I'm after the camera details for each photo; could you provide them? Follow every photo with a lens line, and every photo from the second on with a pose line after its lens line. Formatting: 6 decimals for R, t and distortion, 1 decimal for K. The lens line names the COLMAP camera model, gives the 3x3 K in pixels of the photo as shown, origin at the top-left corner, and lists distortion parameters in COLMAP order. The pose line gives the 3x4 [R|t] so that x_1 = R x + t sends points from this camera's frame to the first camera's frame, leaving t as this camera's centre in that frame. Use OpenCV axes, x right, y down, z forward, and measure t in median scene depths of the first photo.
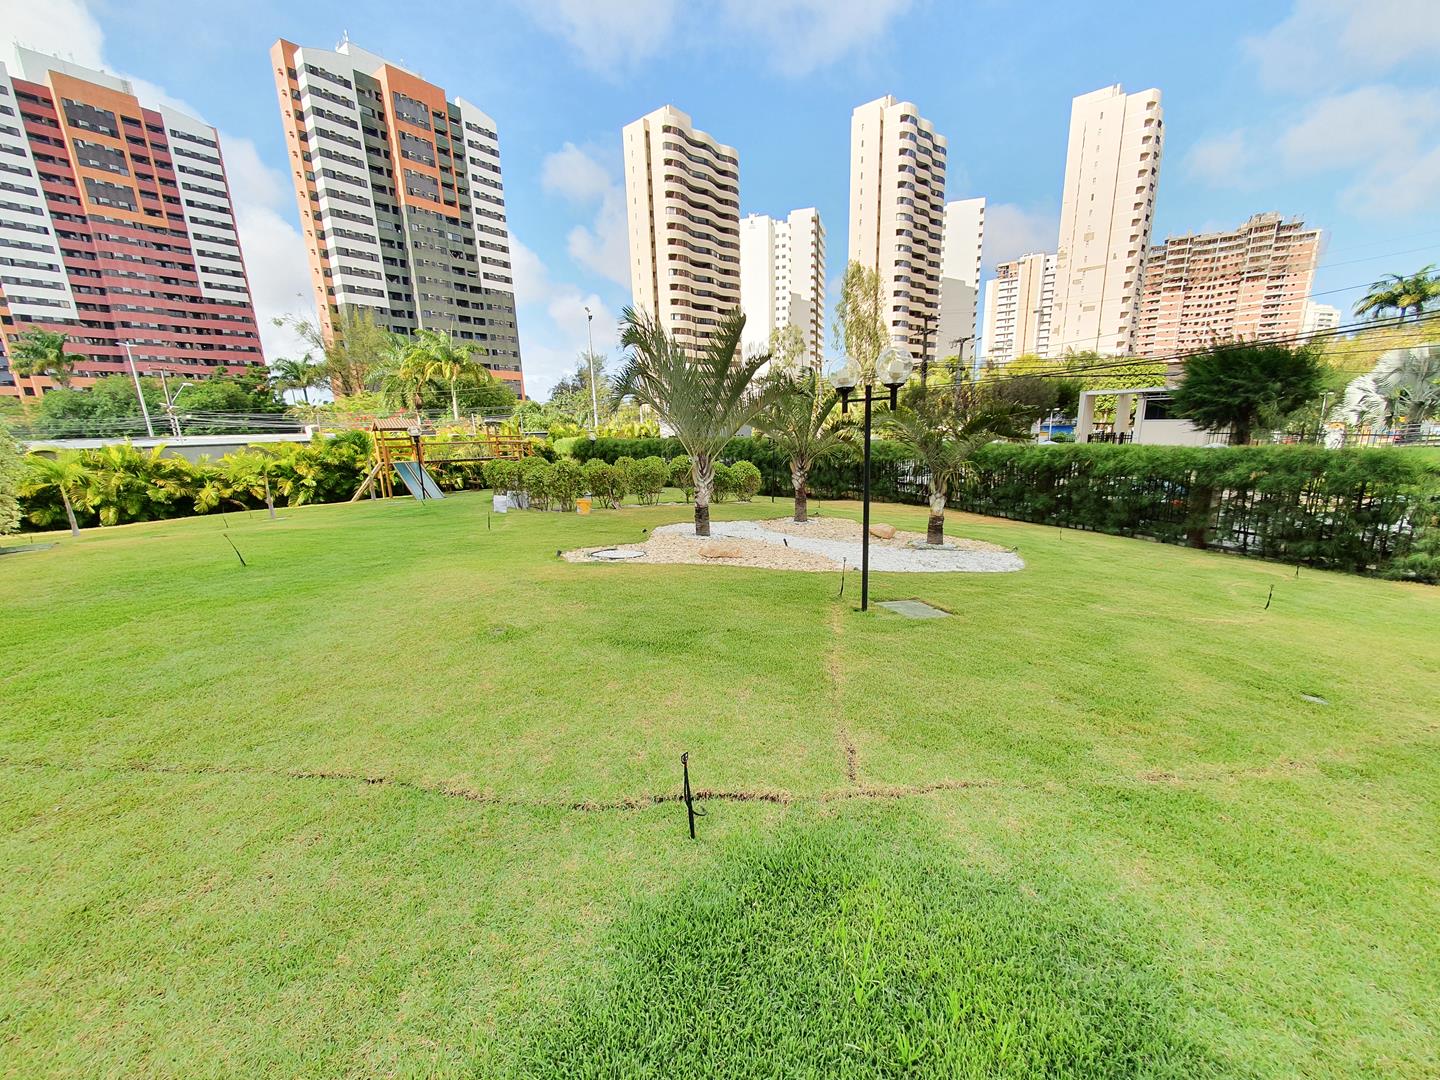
lens RADIAL K [[569.7, 0, 717.1], [0, 569.7, 545.0], [0, 0, 1]] dist [0.007025, -0.000849]
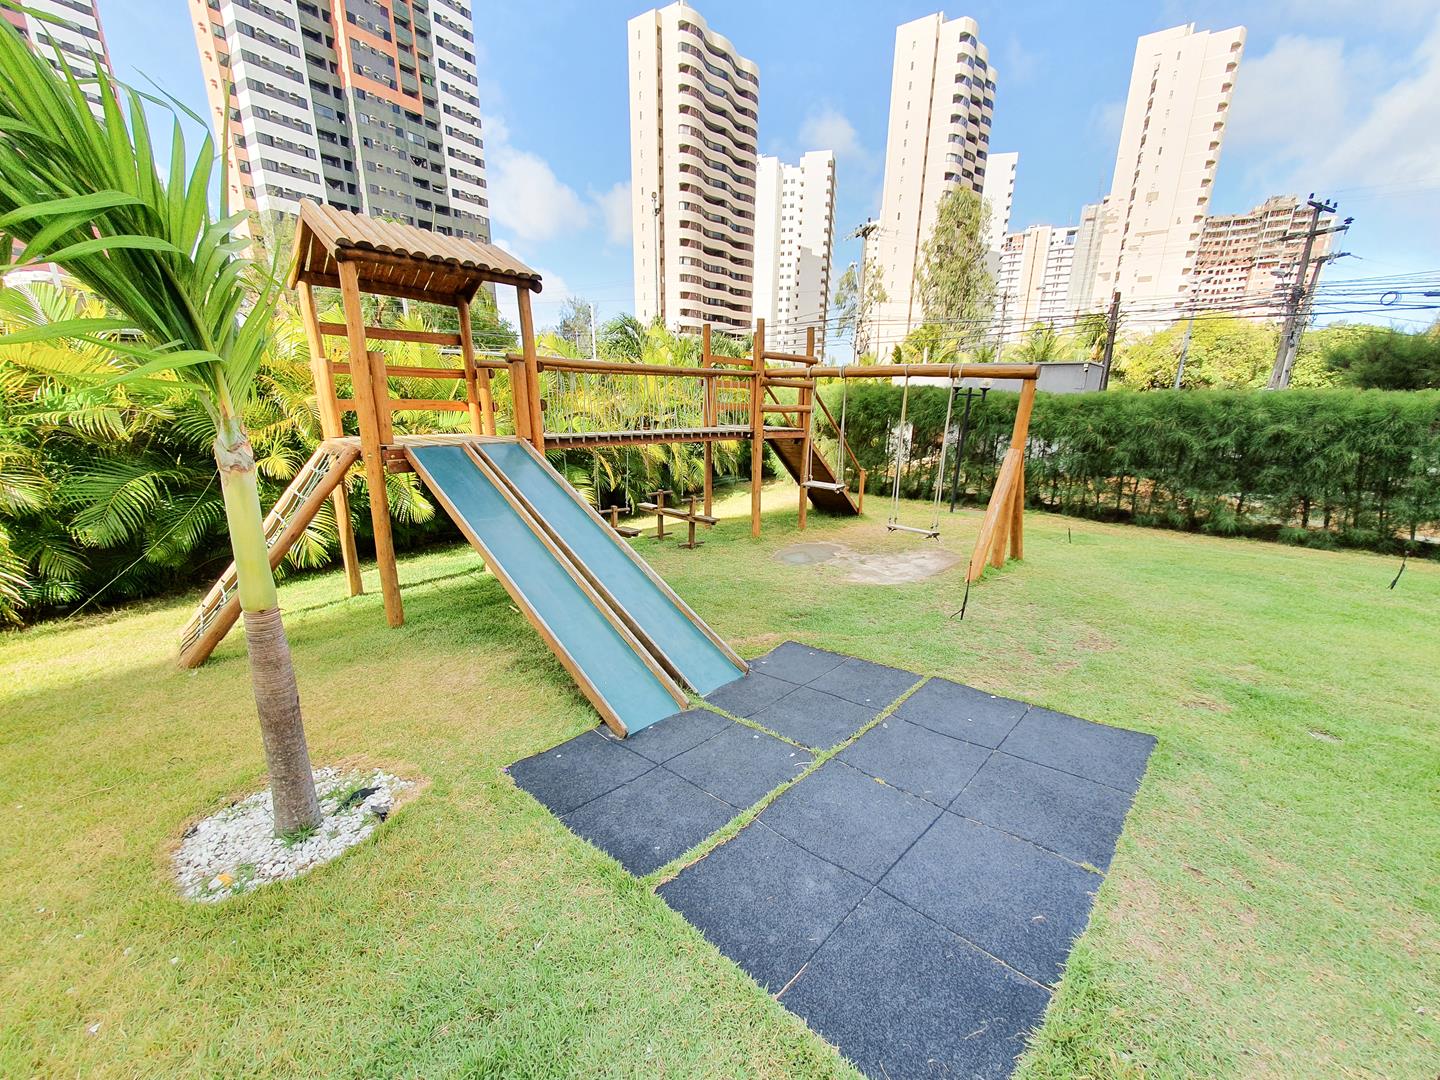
lens RADIAL K [[569.7, 0, 723.8], [0, 569.7, 541.3], [0, 0, 1]] dist [0.007025, -0.000849]
pose [[0.996740, 0.025363, 0.076593, -0.072632], [-0.028858, 0.998576, 0.044866, -0.023284], [-0.075346, -0.046930, 0.996052, 0.134365]]
